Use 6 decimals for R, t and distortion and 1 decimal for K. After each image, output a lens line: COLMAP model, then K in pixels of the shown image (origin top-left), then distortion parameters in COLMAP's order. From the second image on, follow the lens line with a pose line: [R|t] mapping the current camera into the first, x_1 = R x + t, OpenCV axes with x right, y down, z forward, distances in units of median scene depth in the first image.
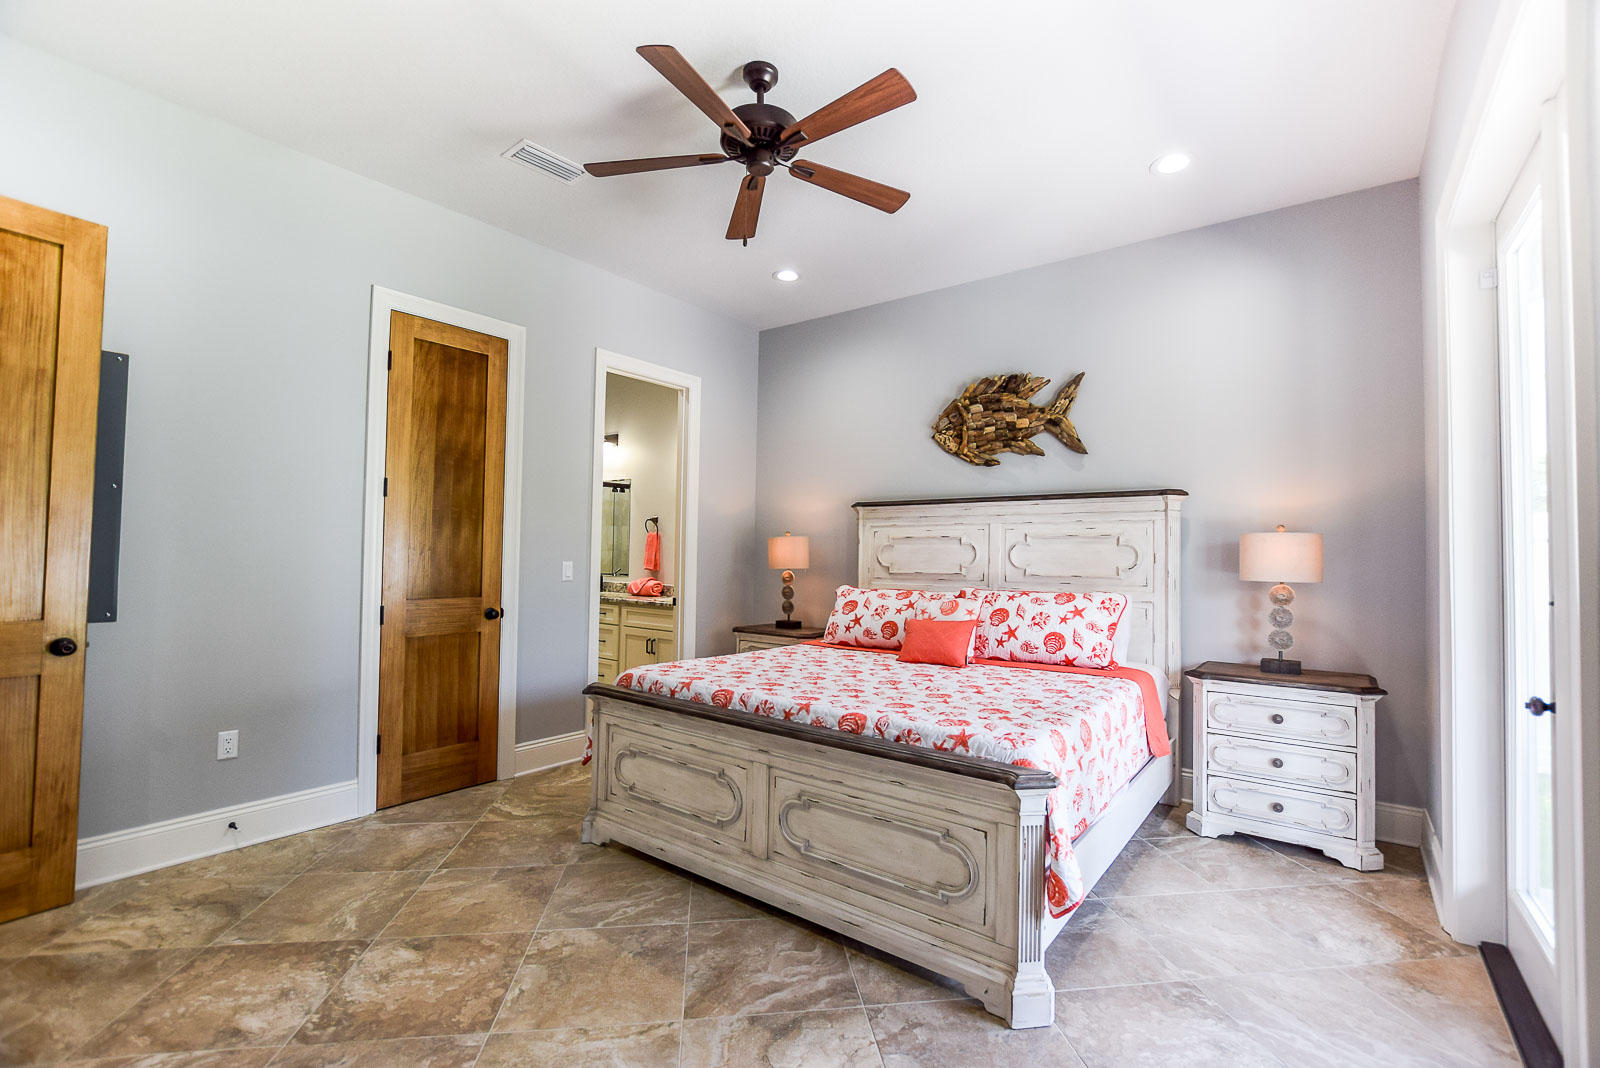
lens RADIAL K [[702.8, 0, 796.7], [0, 702.8, 534.5], [0, 0, 1]] dist [-0.015364, 0.002150]
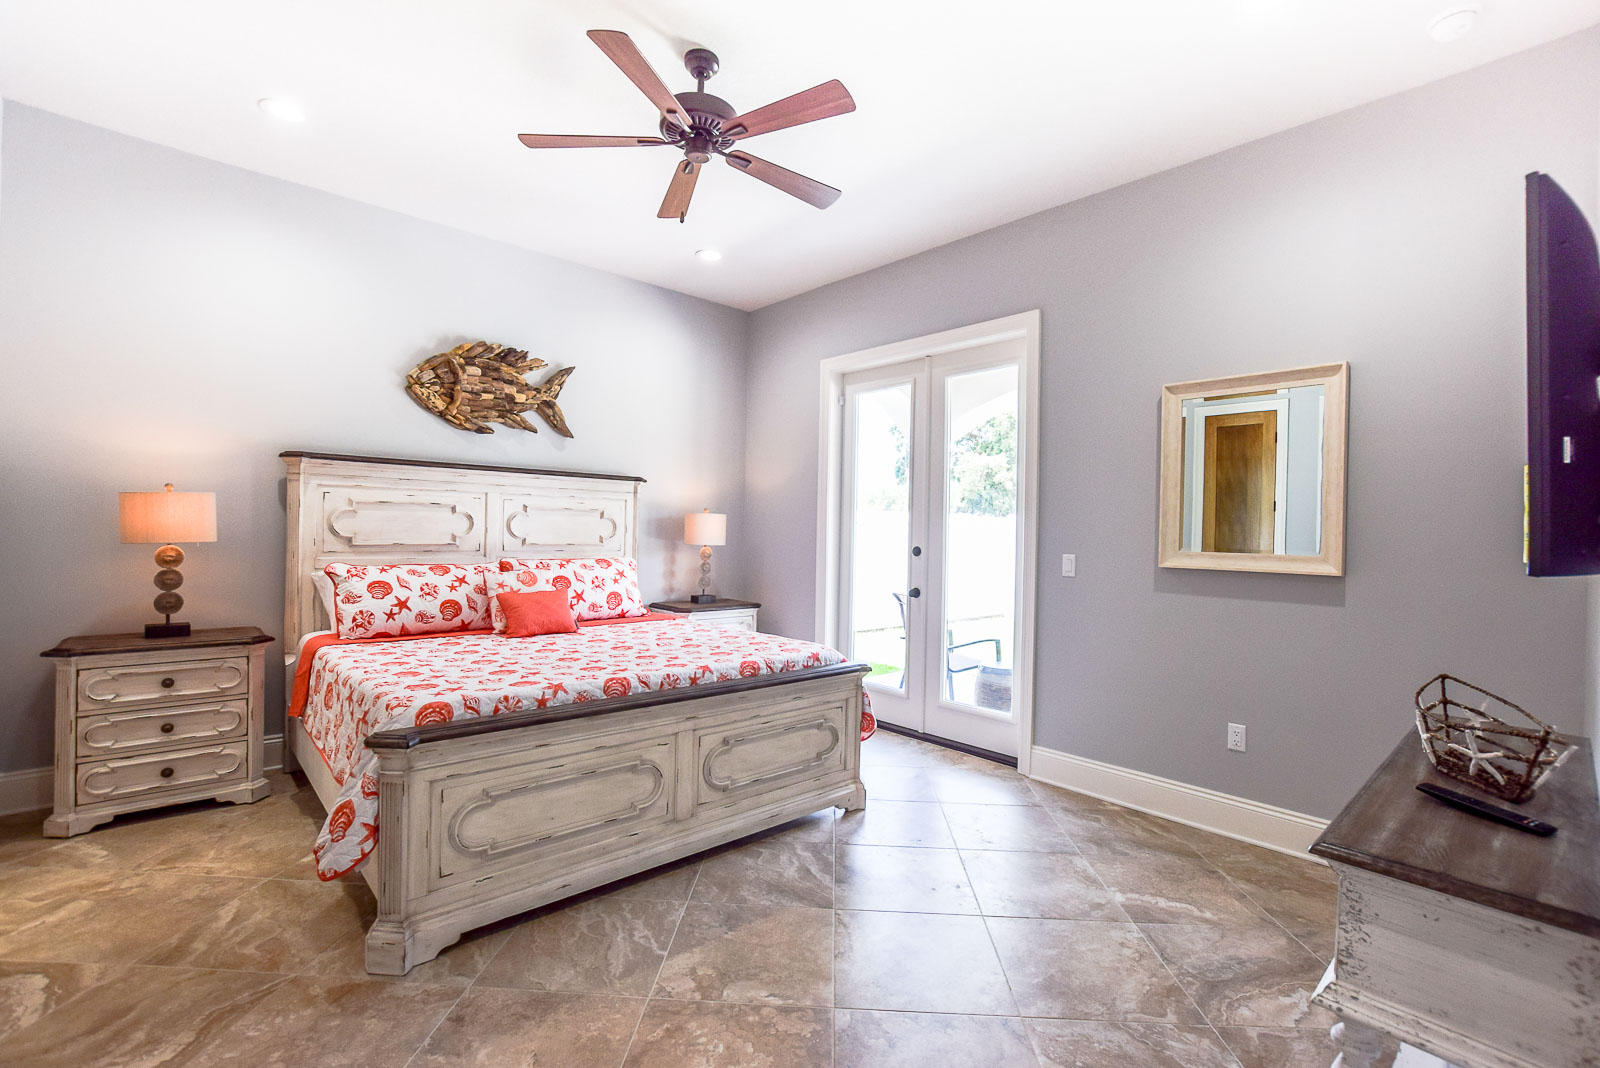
lens RADIAL K [[702.8, 0, 813.1], [0, 702.8, 533.8], [0, 0, 1]] dist [-0.015364, 0.002150]
pose [[0.165252, -0.011875, 0.986180, -0.644710], [-0.051578, 0.998455, 0.020666, -0.001778], [-0.984902, -0.054280, 0.164384, 0.397373]]
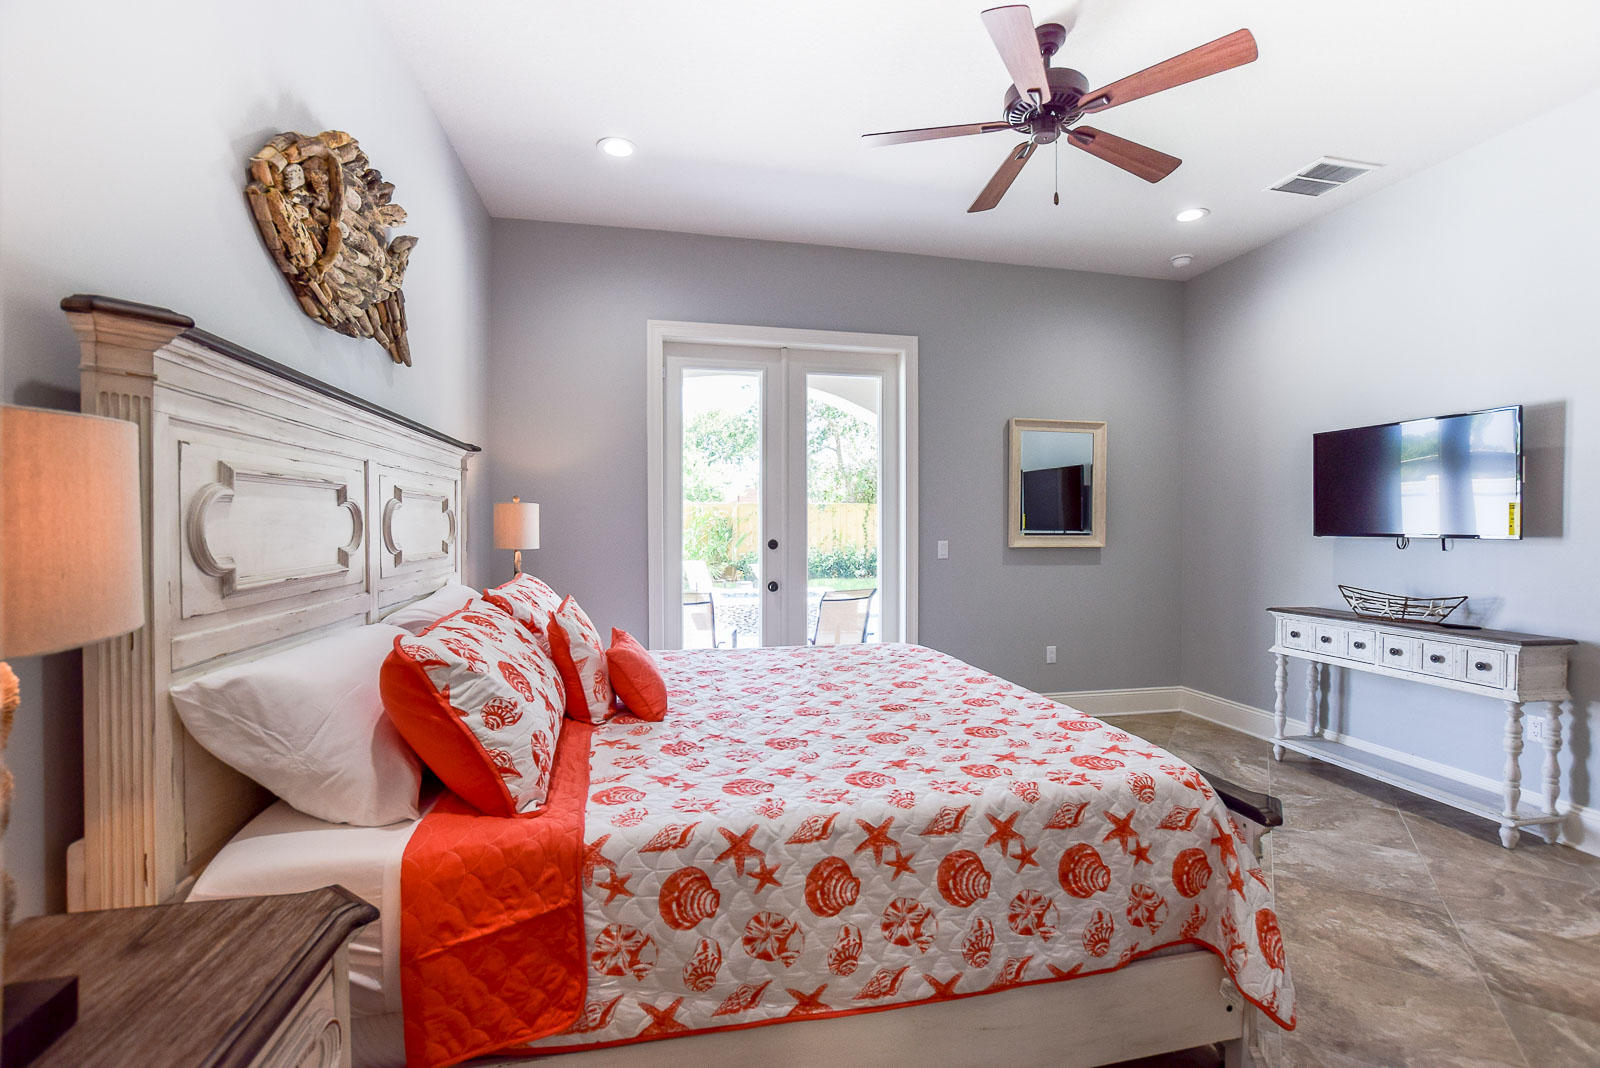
lens RADIAL K [[702.8, 0, 806.3], [0, 702.8, 535.8], [0, 0, 1]] dist [-0.015364, 0.002150]
pose [[-0.767153, -0.024732, 0.640987, -0.267538], [-0.034459, 0.999403, -0.002681, 0.027612], [-0.640538, -0.024145, -0.767547, 1.215746]]
